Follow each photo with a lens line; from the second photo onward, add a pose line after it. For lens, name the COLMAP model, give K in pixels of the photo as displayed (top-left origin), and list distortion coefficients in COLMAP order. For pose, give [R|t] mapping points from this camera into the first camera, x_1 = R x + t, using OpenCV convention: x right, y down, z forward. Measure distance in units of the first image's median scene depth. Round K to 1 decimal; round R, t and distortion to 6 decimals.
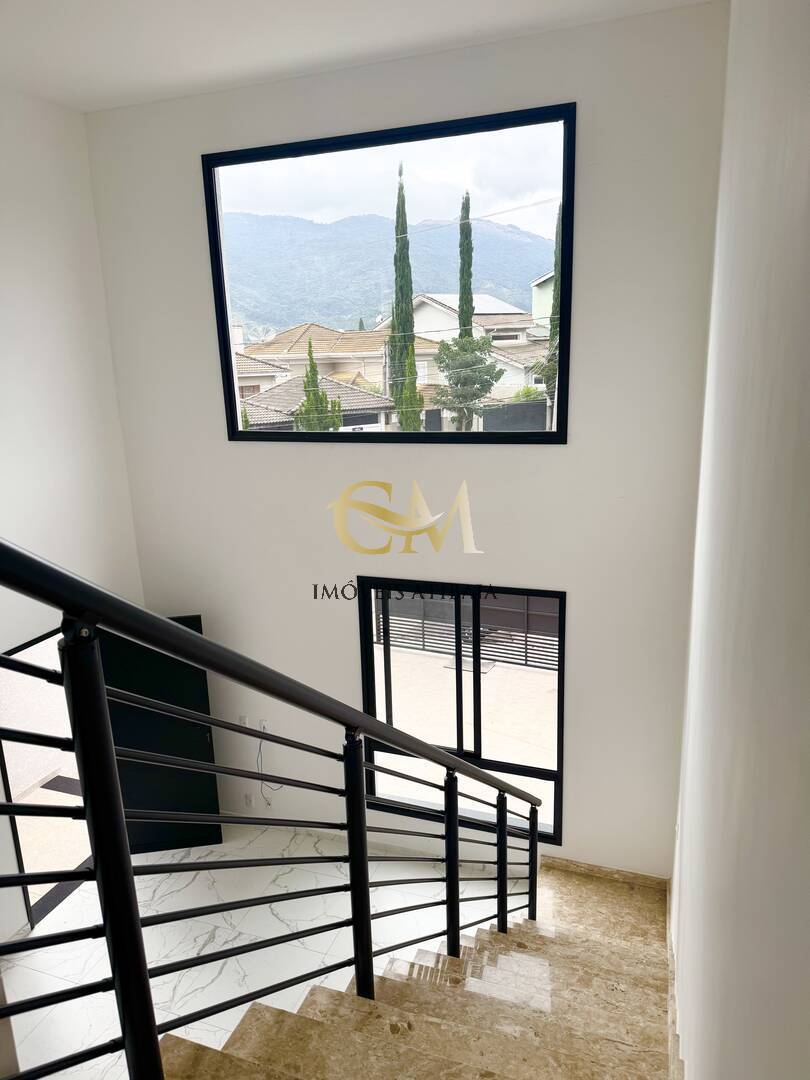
lens RADIAL K [[759.3, 0, 402.3], [0, 759.3, 544.9], [0, 0, 1]] dist [0.063852, -0.001883]
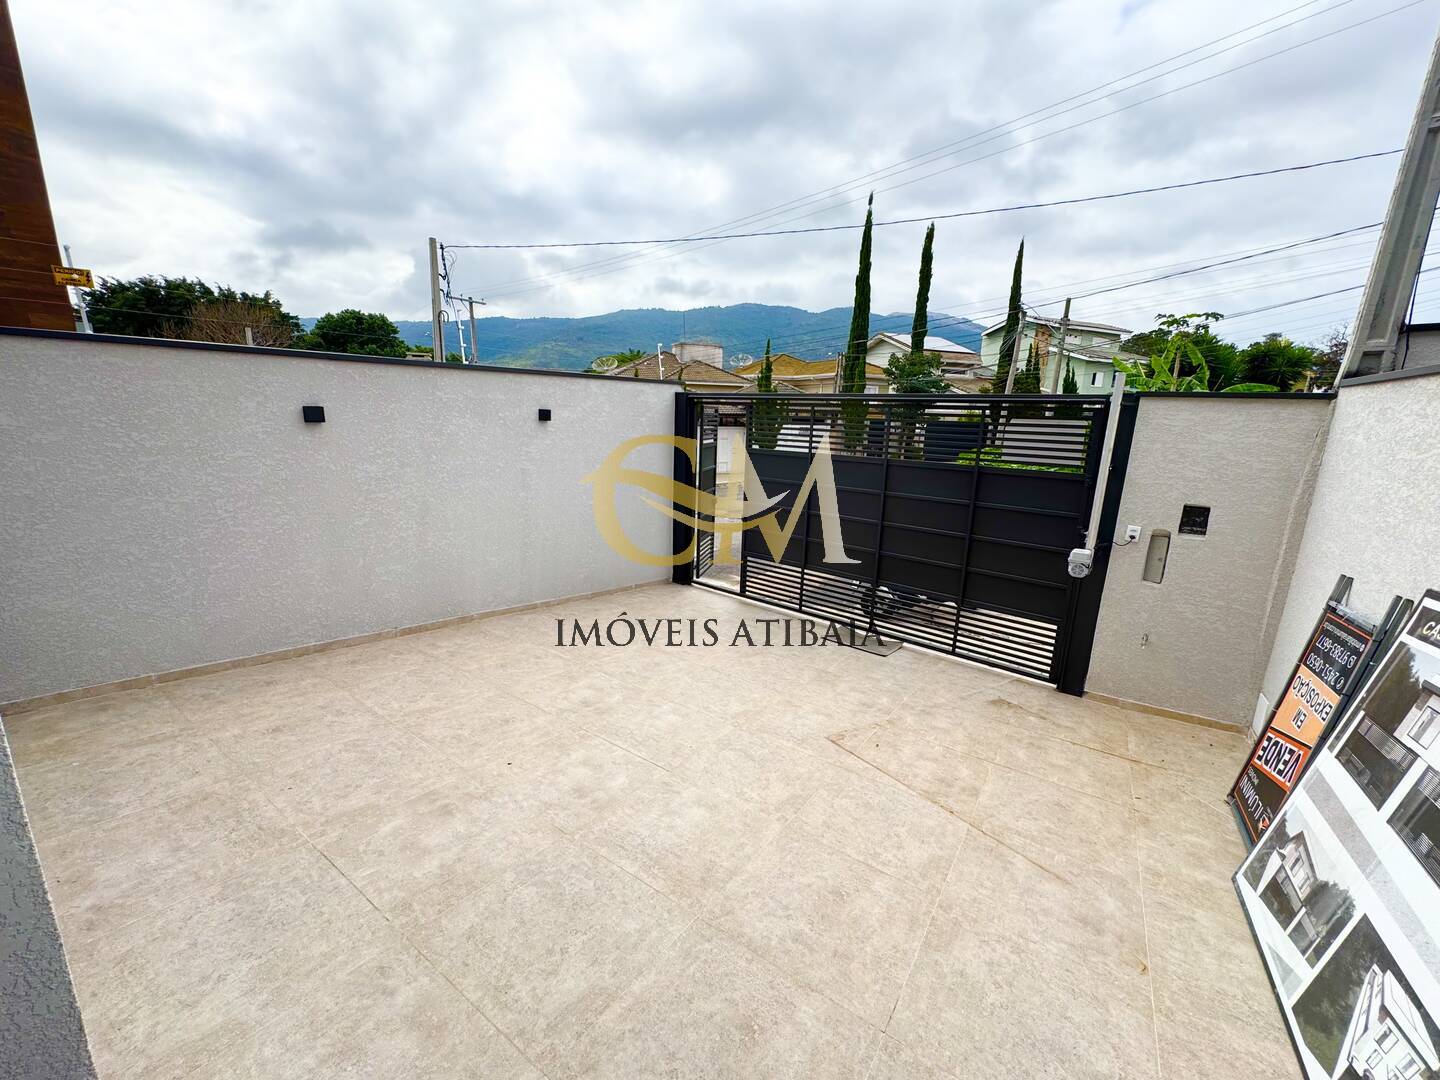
lens RADIAL K [[575.8, 0, 718.4], [0, 575.8, 539.8], [0, 0, 1]] dist [-0.002518, 0.000218]
pose [[0.968639, 0.112495, -0.221549, 0.022502], [-0.117506, 0.993027, -0.009523, 0.030068], [0.218933, 0.035258, 0.975103, 0.158890]]
